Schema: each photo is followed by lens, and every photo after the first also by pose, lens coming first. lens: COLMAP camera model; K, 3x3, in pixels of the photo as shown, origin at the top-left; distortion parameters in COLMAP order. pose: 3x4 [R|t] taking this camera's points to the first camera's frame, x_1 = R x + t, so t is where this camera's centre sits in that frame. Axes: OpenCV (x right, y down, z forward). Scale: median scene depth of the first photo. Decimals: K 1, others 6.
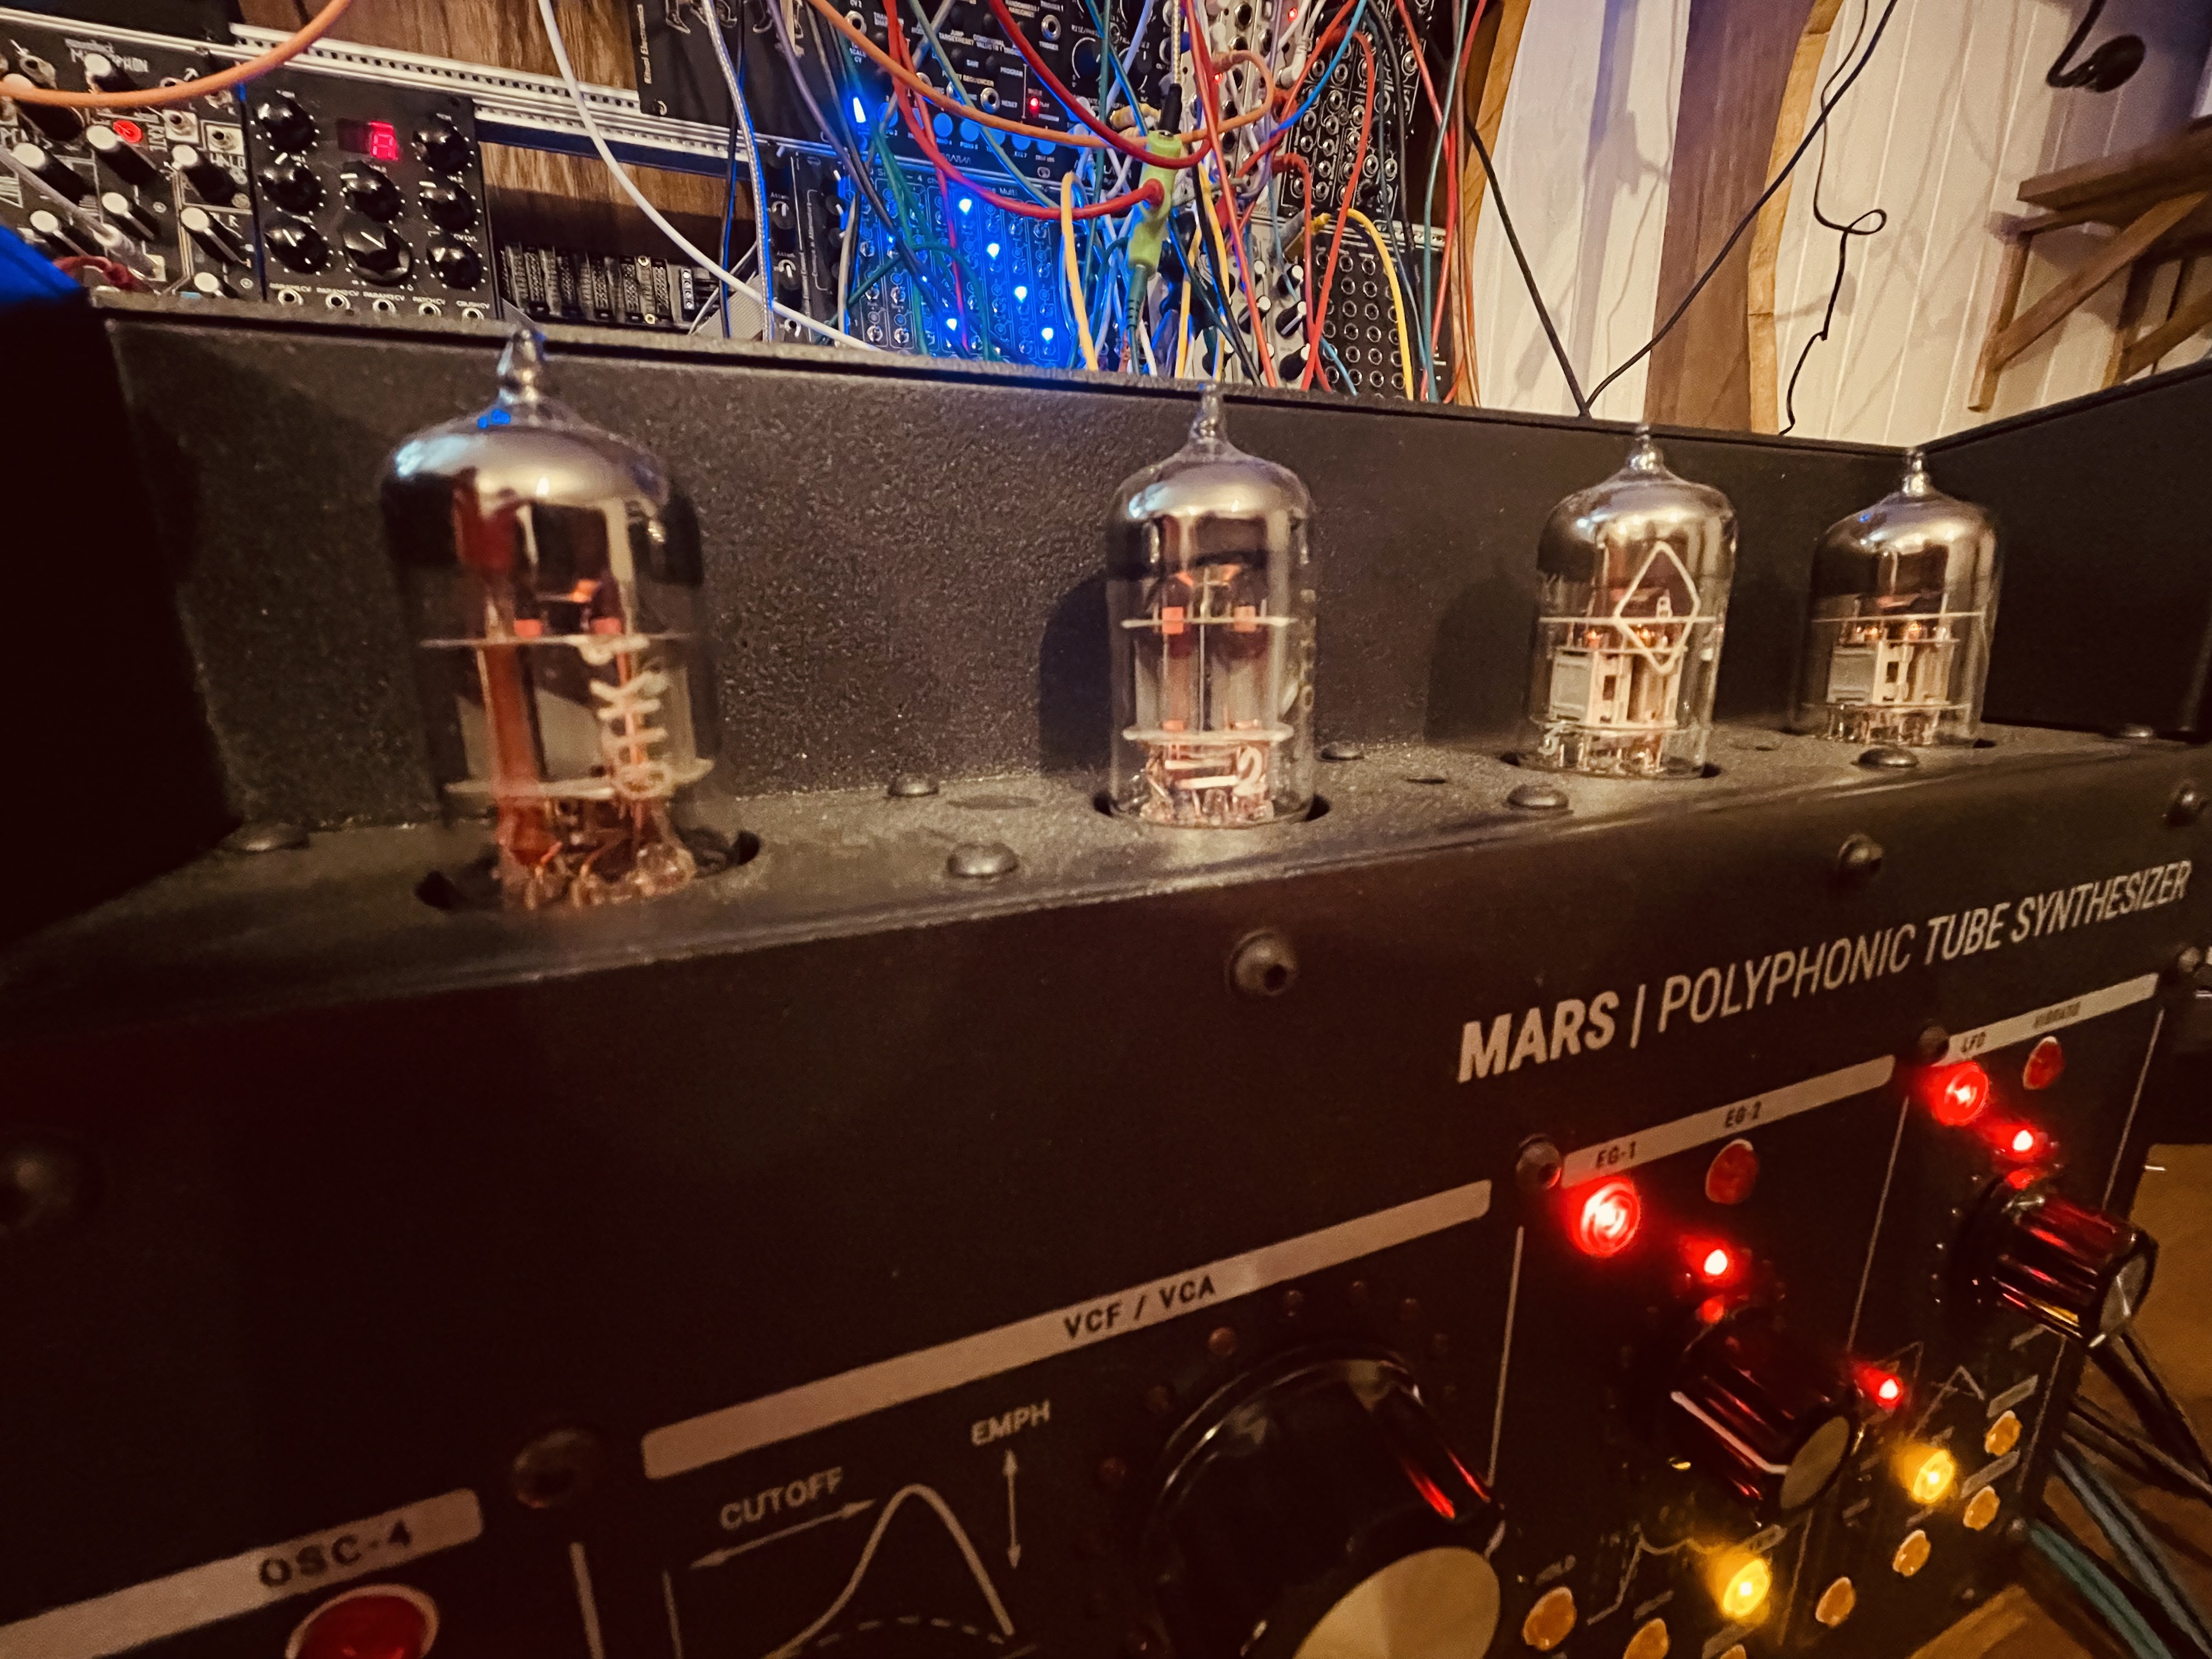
lens RADIAL K [[890.5, 0, 1103.8], [0, 890.5, 827.2], [0, 0, 1]] dist [-0.002747, 0.000966]
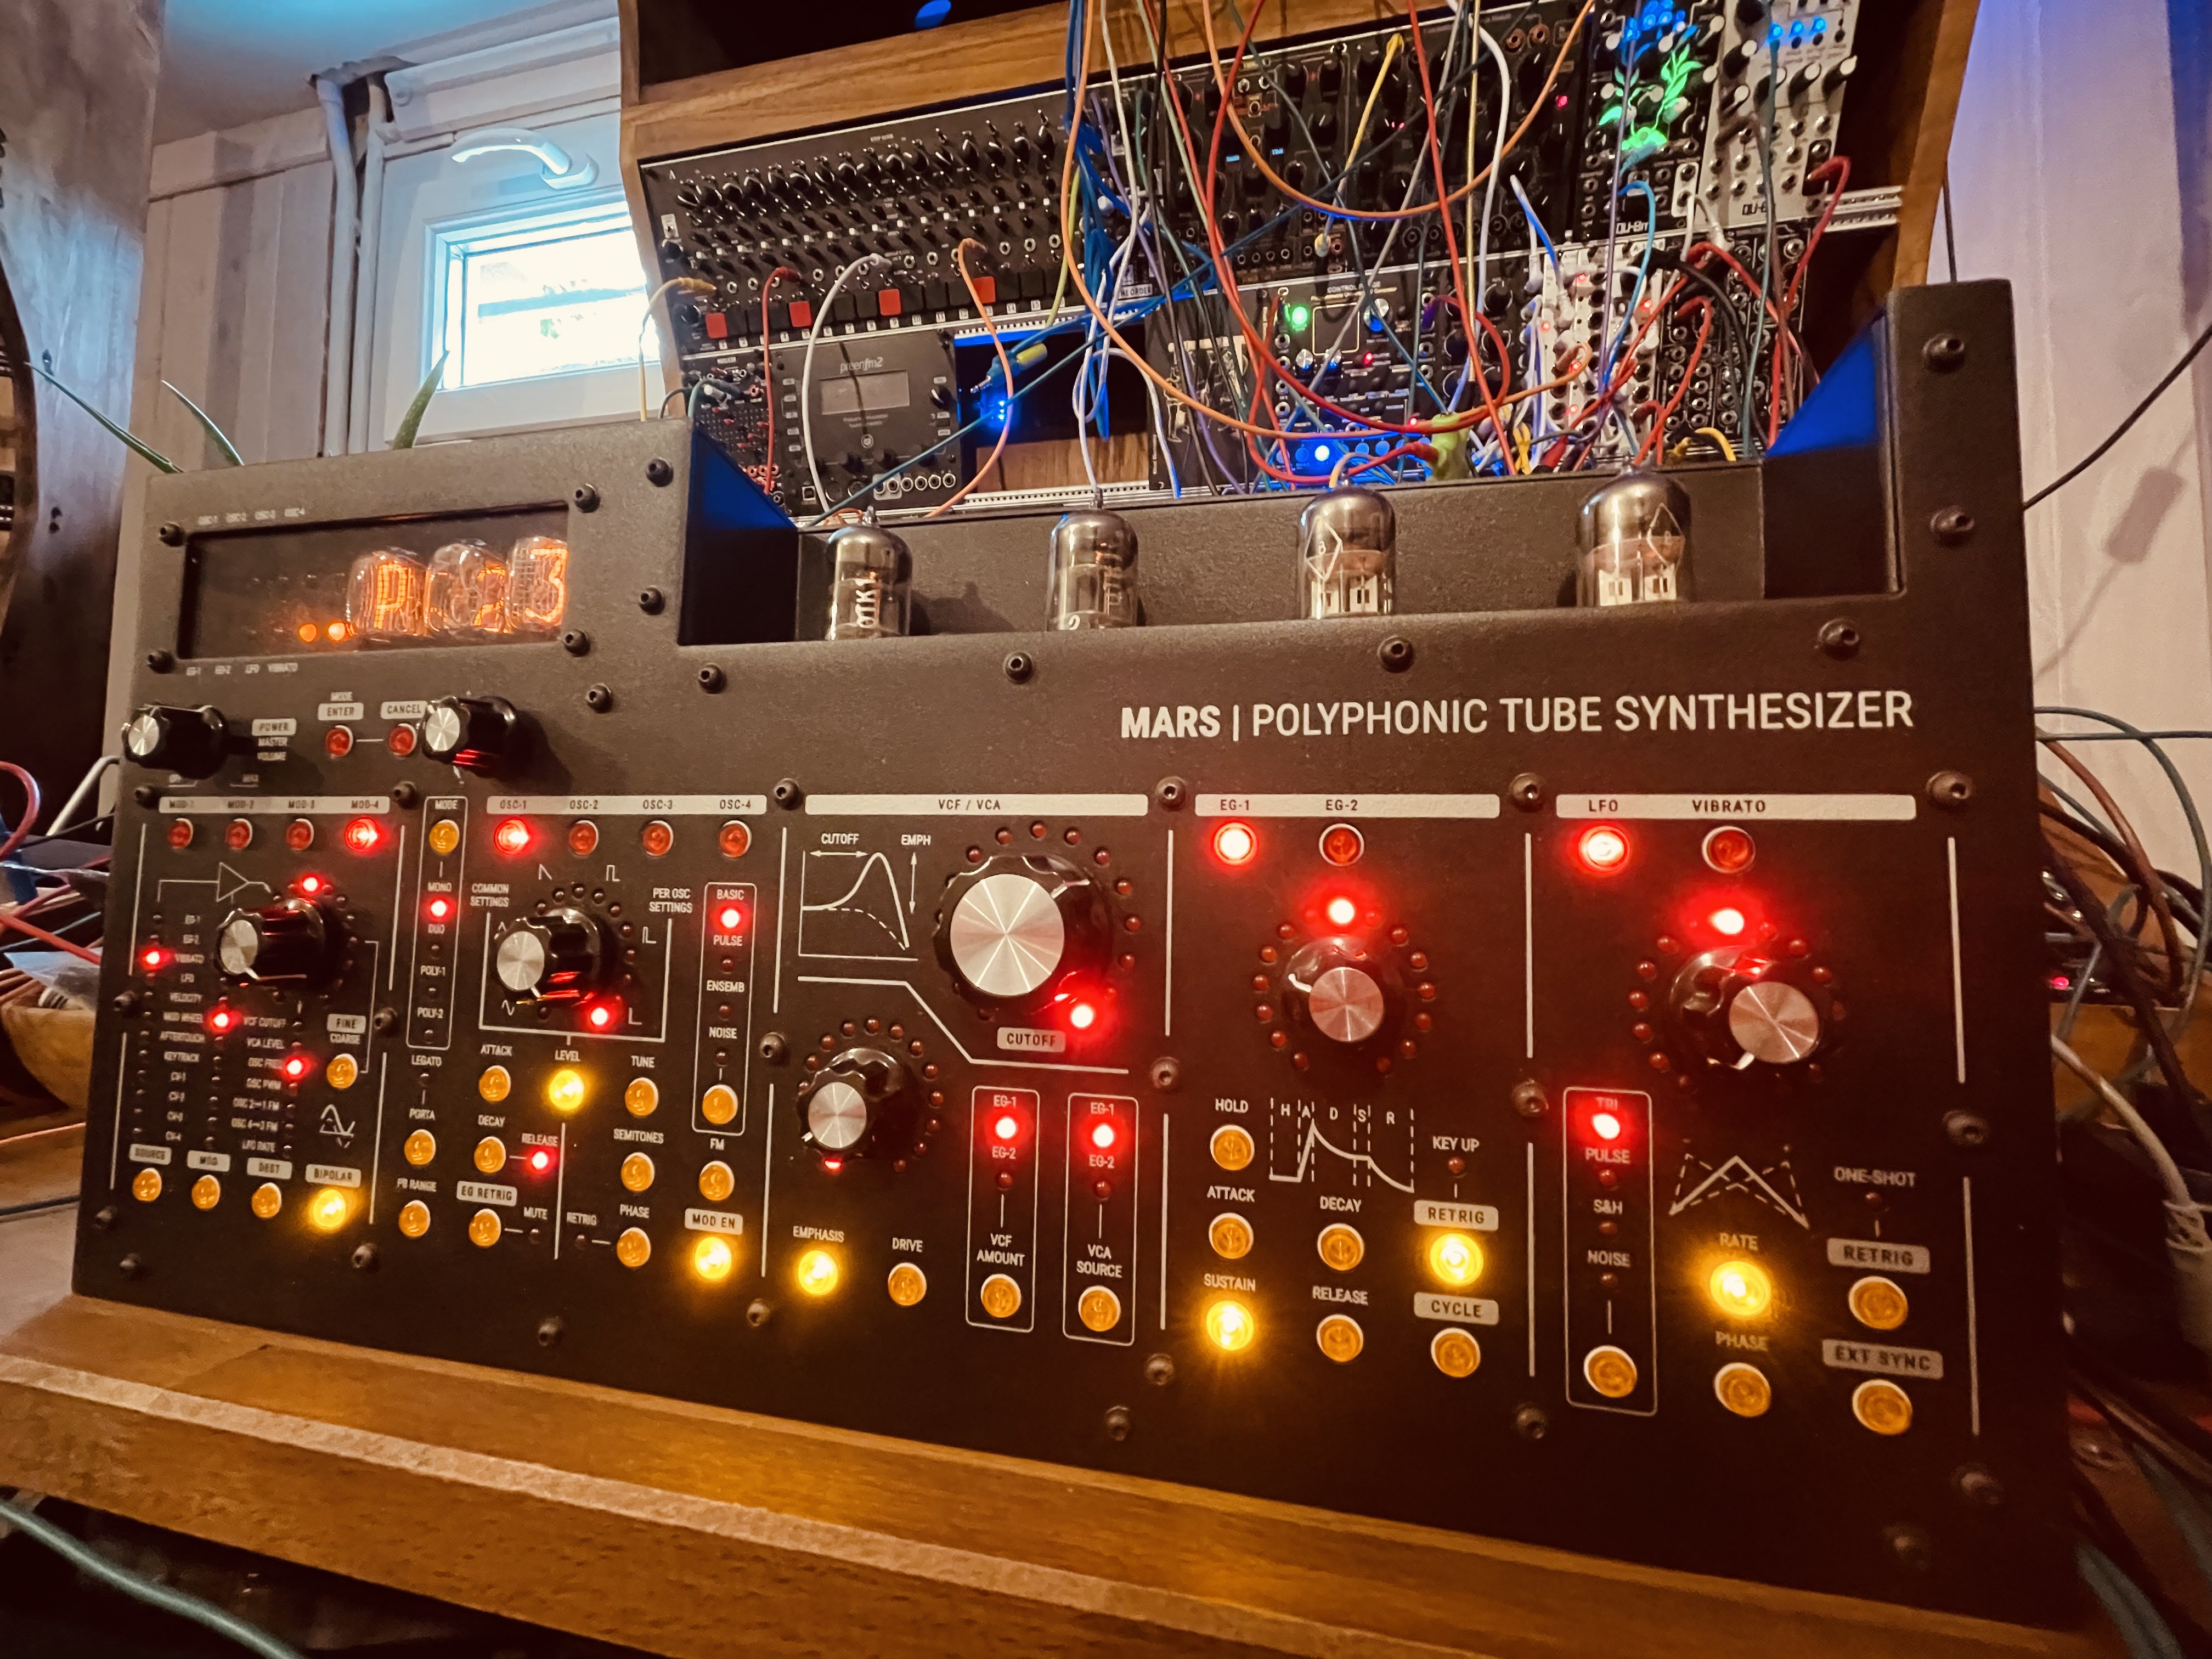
lens RADIAL K [[890.5, 0, 1104.8], [0, 890.5, 824.9], [0, 0, 1]] dist [-0.002747, 0.000966]
pose [[0.827757, -0.009390, -0.561008, 0.431015], [-0.165799, 0.951117, -0.260552, 0.290001], [0.536031, 0.308688, 0.785737, -0.178911]]
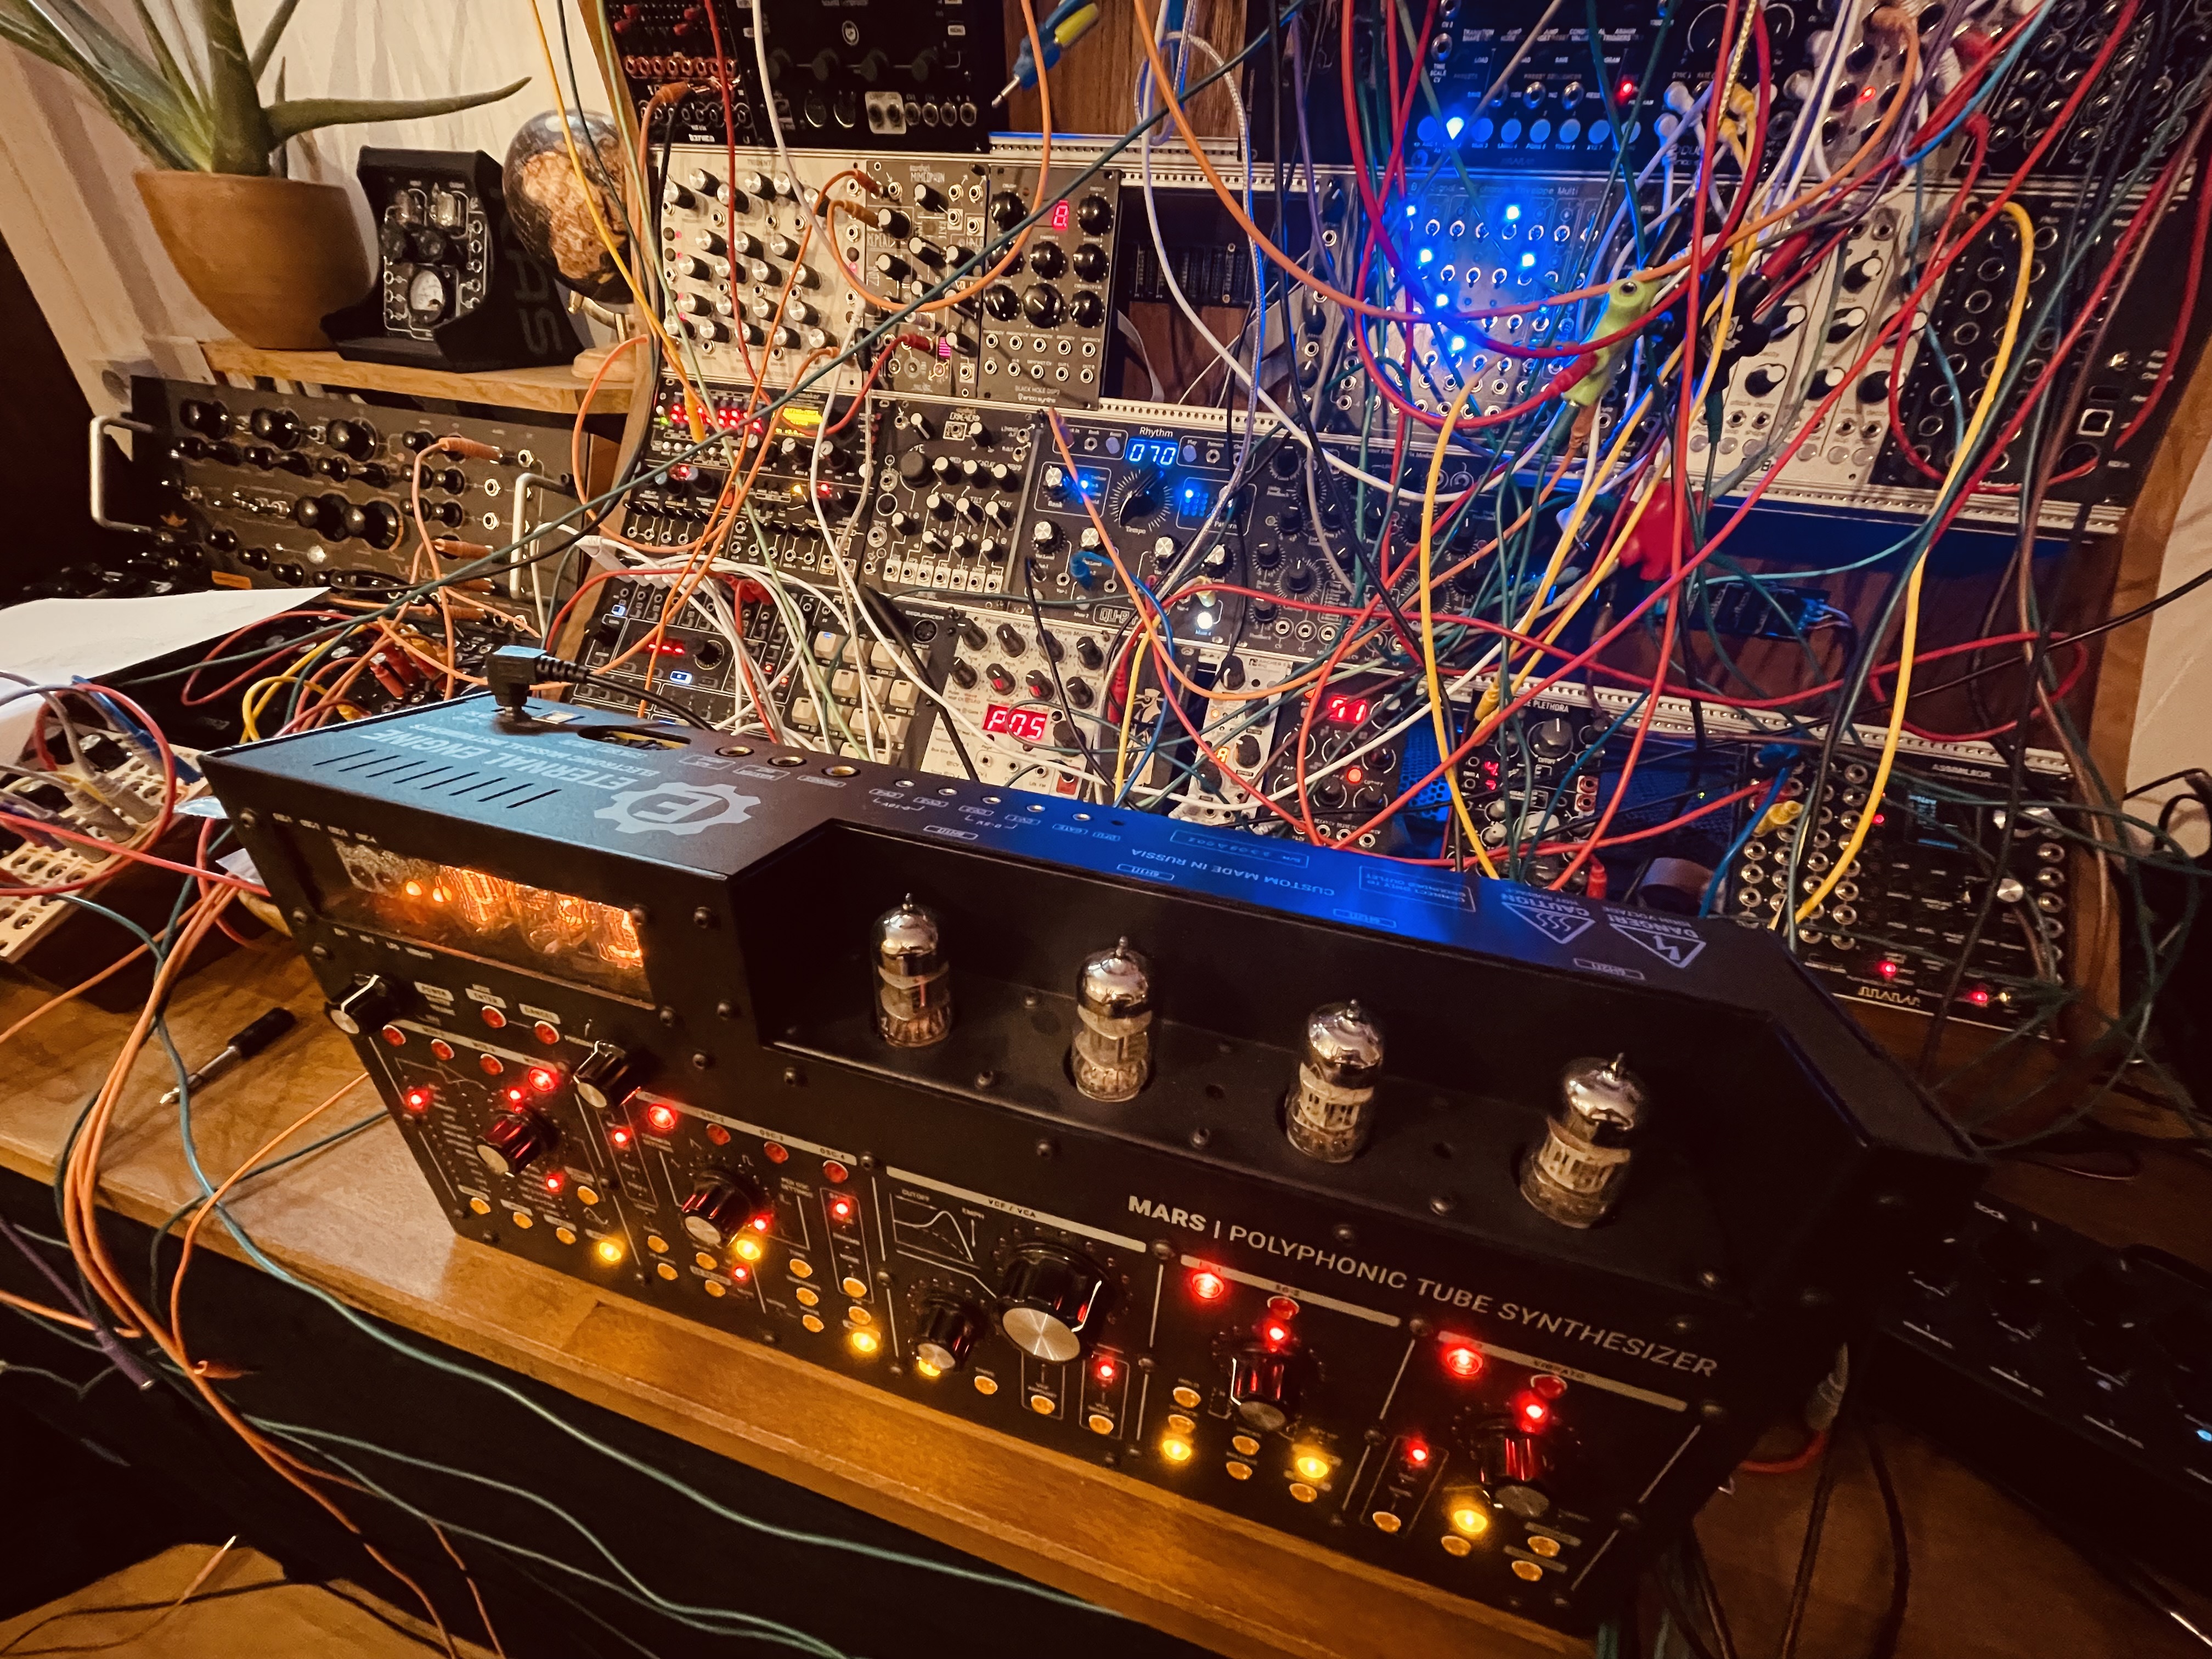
lens RADIAL K [[890.5, 0, 1103.0], [0, 890.5, 822.0], [0, 0, 1]] dist [-0.002747, 0.000966]
pose [[0.788684, 0.360387, -0.498094, 0.350286], [-0.204748, 0.917893, 0.339927, -0.478248], [0.579703, -0.166111, 0.797717, -0.288720]]
